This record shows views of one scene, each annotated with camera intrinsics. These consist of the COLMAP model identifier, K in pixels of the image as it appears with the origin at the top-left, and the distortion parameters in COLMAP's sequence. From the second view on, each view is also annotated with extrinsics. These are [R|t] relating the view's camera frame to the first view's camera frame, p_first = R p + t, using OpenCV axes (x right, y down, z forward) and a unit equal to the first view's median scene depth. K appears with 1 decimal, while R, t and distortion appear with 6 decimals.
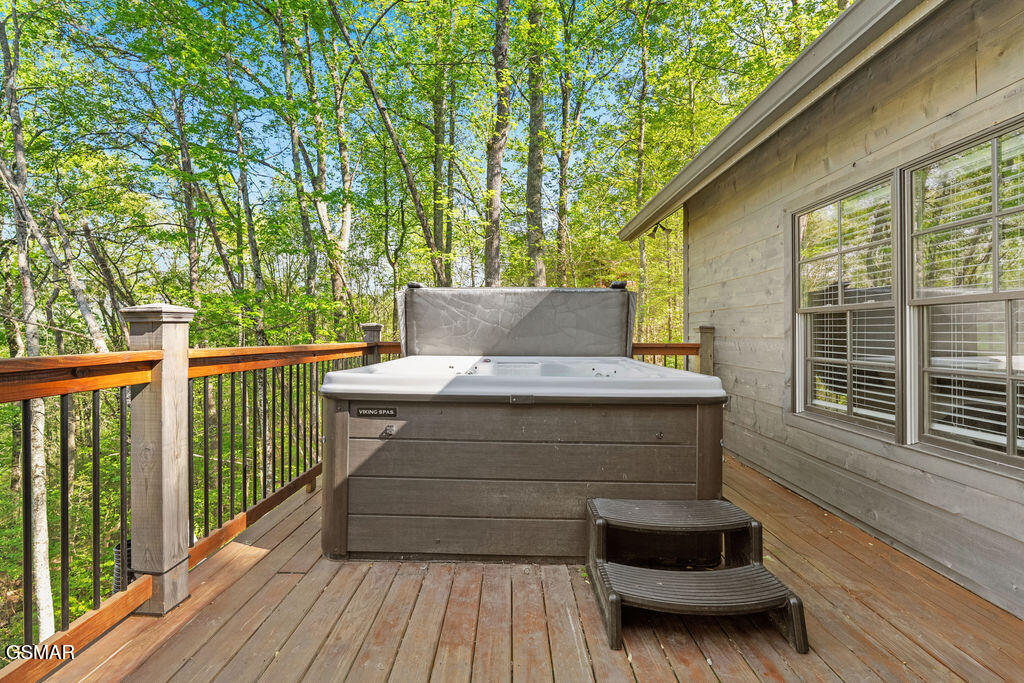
lens RADIAL K [[459.6, 0, 509.4], [0, 459.6, 329.7], [0, 0, 1]] dist [-0.002479, 0.000264]
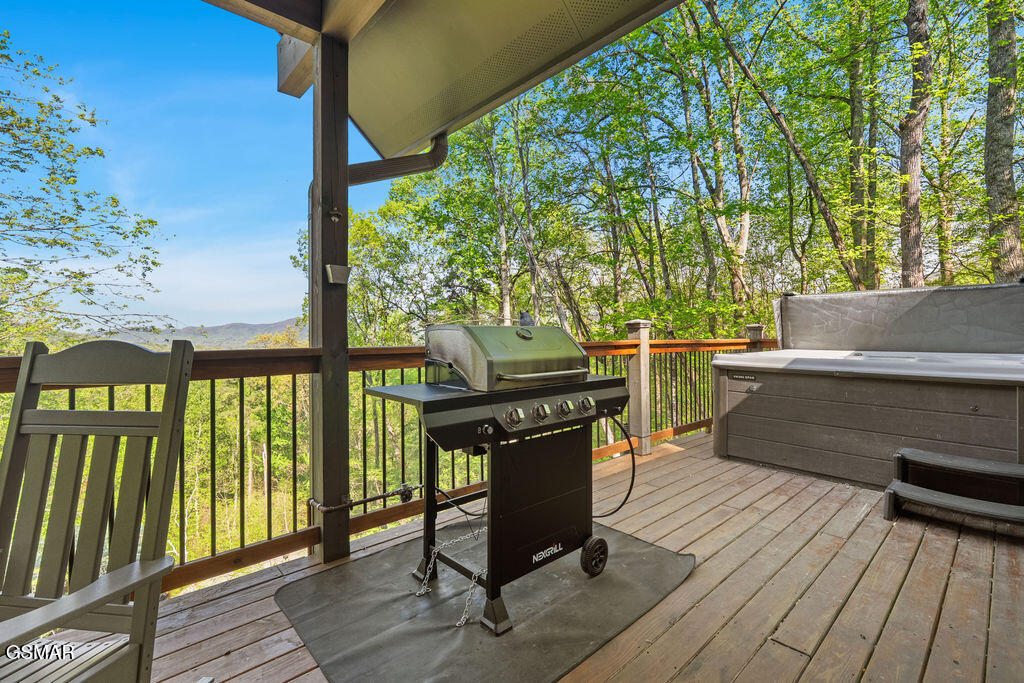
lens RADIAL K [[459.6, 0, 509.4], [0, 459.6, 329.7], [0, 0, 1]] dist [-0.002479, 0.000264]
pose [[0.677322, -0.013943, -0.735555, 0.203745], [0.013649, 0.999886, -0.006385, -0.000333], [0.735560, -0.005715, 0.677435, -0.430104]]
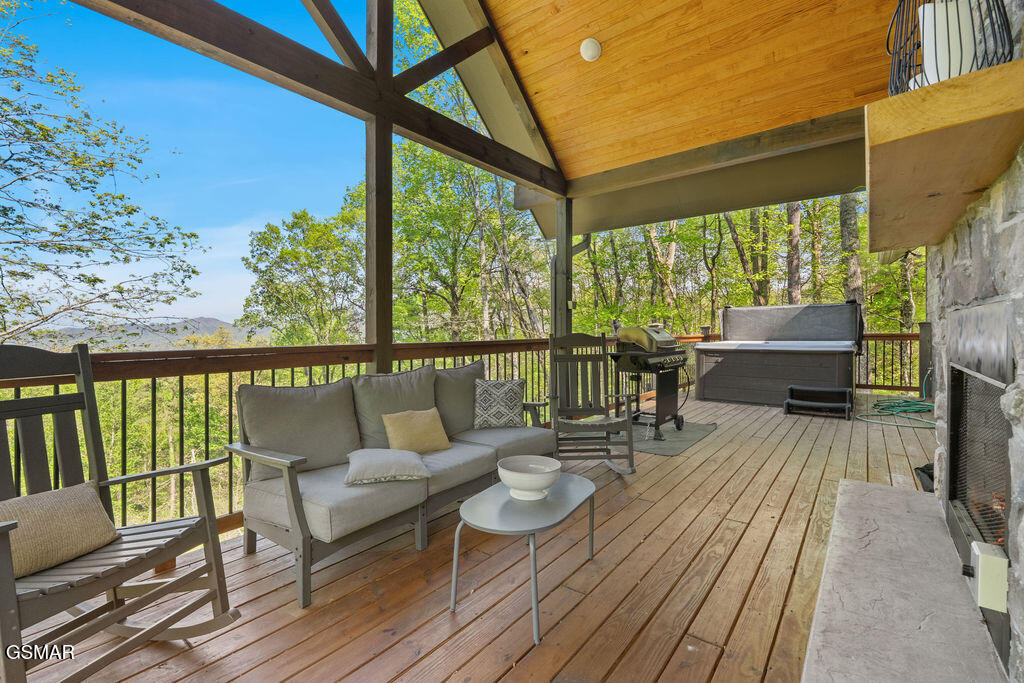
lens RADIAL K [[447.8, 0, 512.0], [0, 447.8, 341.5], [0, 0, 1]] dist [-0.001833, -0.000035]
pose [[0.787407, -0.001198, -0.616432, 0.274558], [0.019414, 0.999550, 0.022856, -0.005502], [0.616128, -0.029964, 0.787076, -1.209010]]
